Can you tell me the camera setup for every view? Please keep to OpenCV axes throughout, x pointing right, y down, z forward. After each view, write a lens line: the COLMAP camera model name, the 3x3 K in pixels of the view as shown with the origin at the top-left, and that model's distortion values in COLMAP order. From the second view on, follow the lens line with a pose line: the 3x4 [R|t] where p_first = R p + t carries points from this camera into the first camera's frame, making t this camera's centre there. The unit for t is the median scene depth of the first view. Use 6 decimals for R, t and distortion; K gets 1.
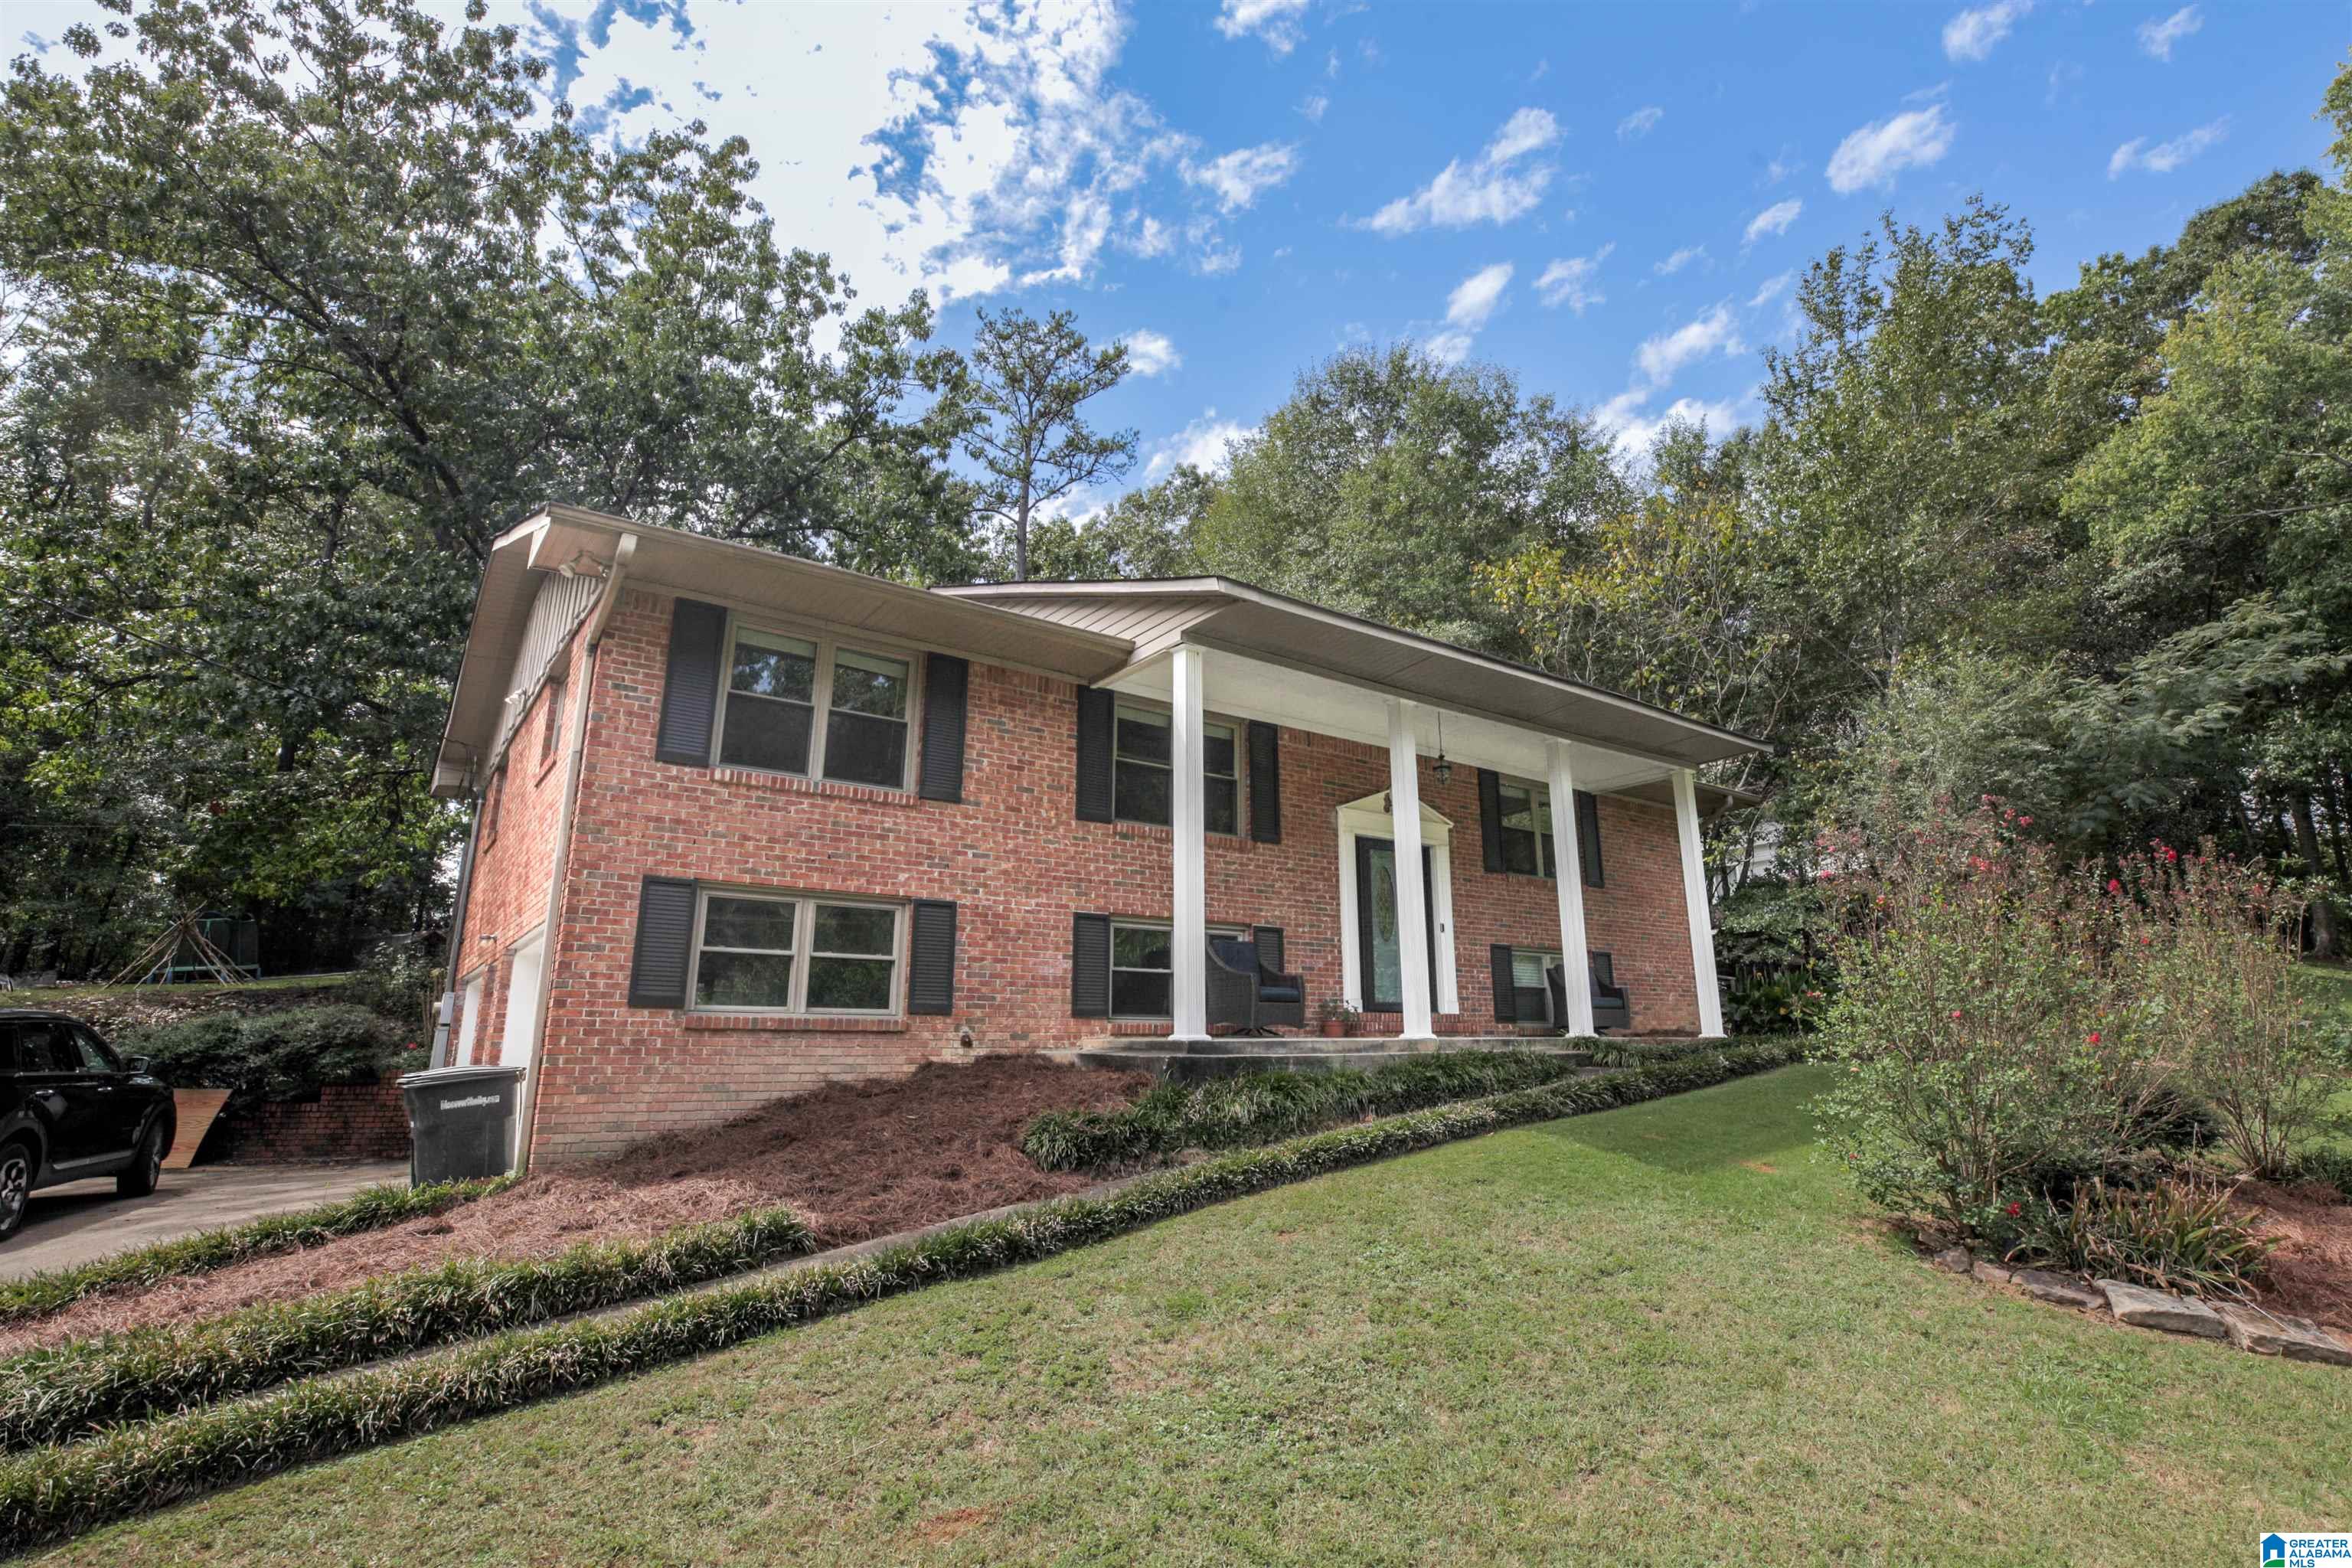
lens RADIAL K [[1160.0, 0, 1267.8], [0, 1160.0, 750.4], [0, 0, 1]] dist [-0.031238, -0.000015]
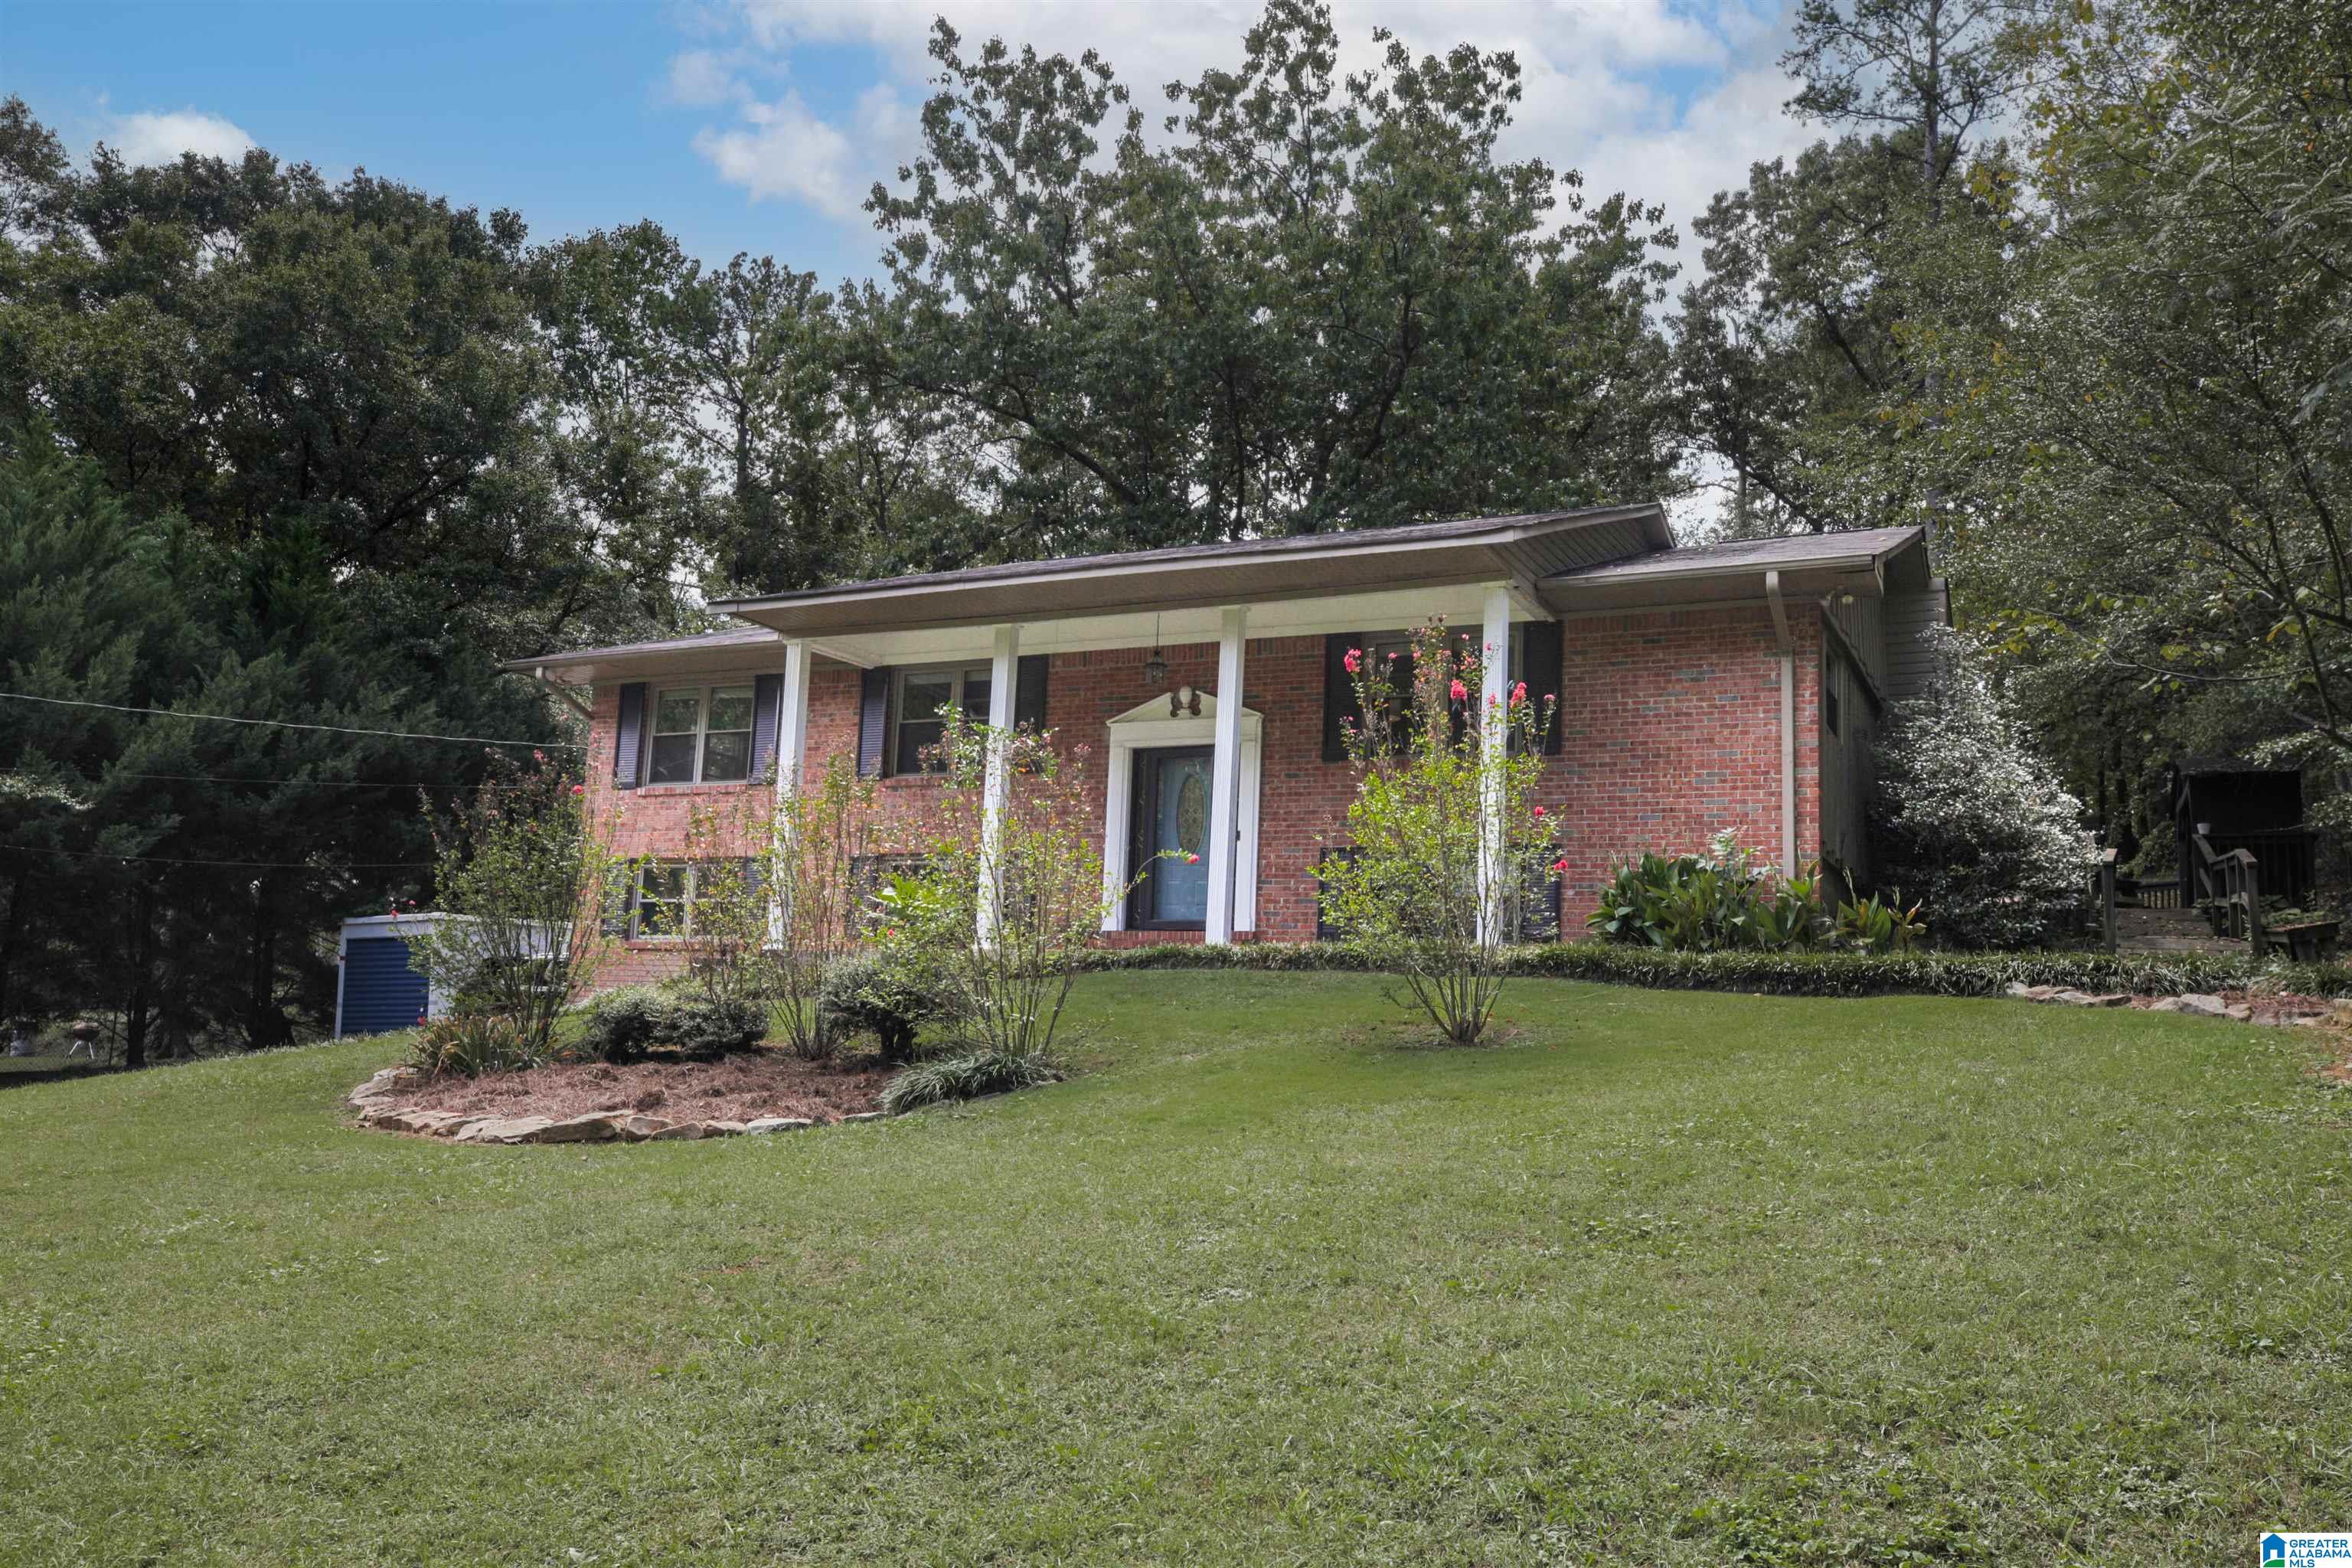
lens RADIAL K [[1722.3, 0, 1176.0], [0, 1722.3, 784.0], [0, 0, 1]] dist [-0.002664, -0.000130]
pose [[0.450544, -0.117382, -0.885004, 1.676903], [0.186032, 0.981901, -0.035527, 0.199248], [0.873157, -0.148633, 0.464226, 0.466994]]
